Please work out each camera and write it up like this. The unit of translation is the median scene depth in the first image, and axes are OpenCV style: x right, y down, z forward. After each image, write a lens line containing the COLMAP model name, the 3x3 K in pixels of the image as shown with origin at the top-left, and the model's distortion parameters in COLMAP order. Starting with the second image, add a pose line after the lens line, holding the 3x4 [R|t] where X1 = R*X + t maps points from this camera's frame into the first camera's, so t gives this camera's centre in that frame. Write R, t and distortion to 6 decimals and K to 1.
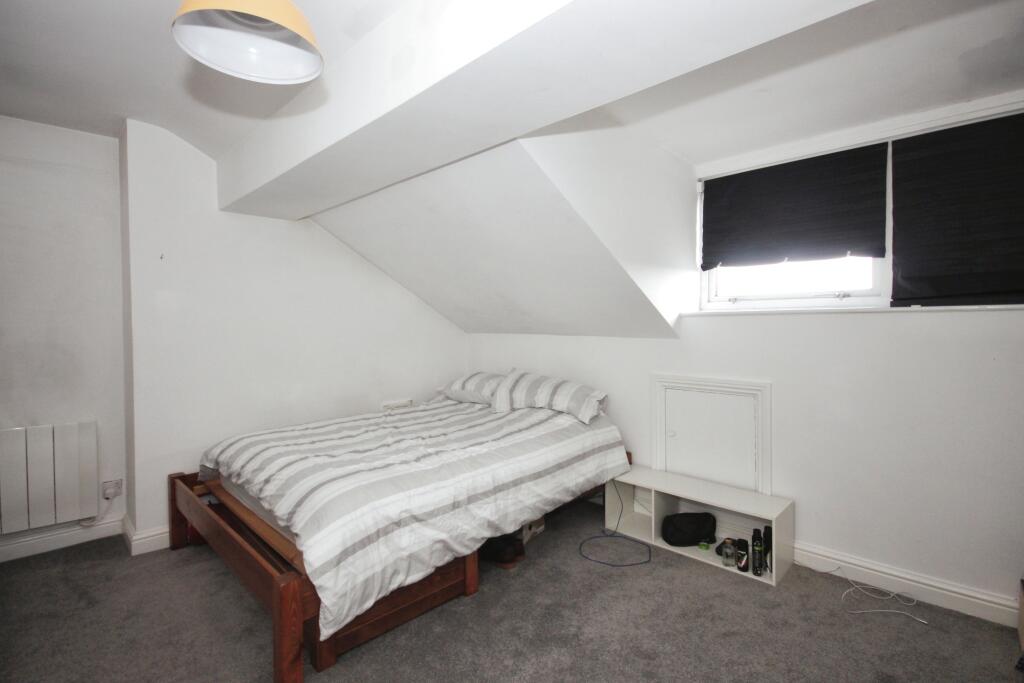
lens RADIAL K [[475.8, 0, 517.4], [0, 475.8, 349.6], [0, 0, 1]] dist [-0.000303, -0.000671]
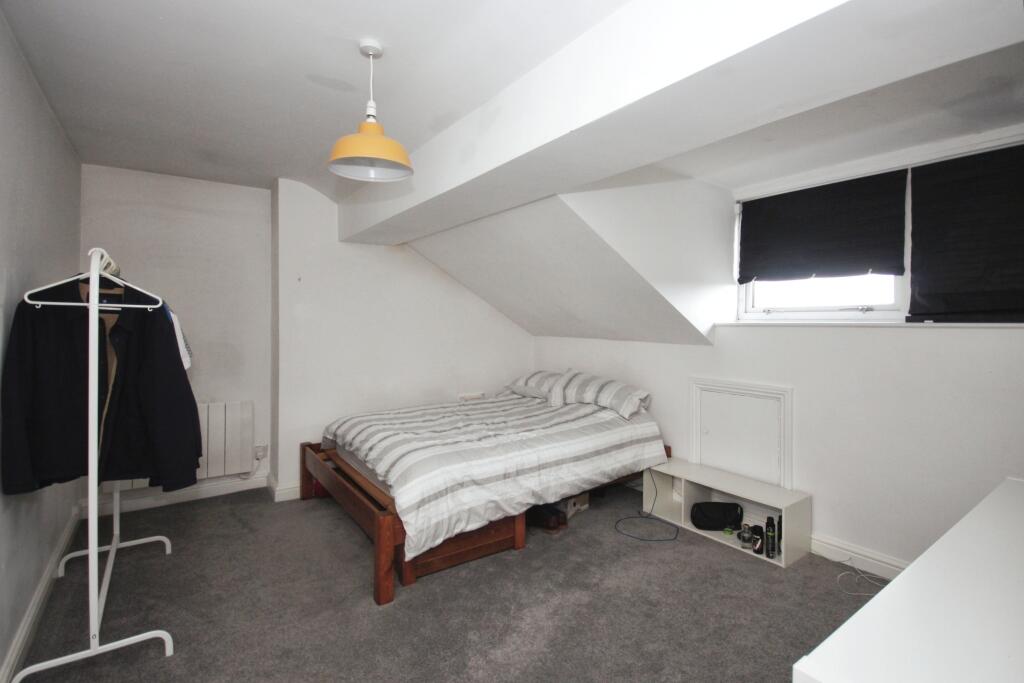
lens RADIAL K [[477.4, 0, 512.0], [0, 477.4, 341.5], [0, 0, 1]] dist [-0.003498, -0.000667]
pose [[0.982342, 0.013624, -0.186598, 0.099424], [-0.015292, 0.999855, -0.007500, -0.021336], [0.186468, 0.010220, 0.982408, -0.220464]]
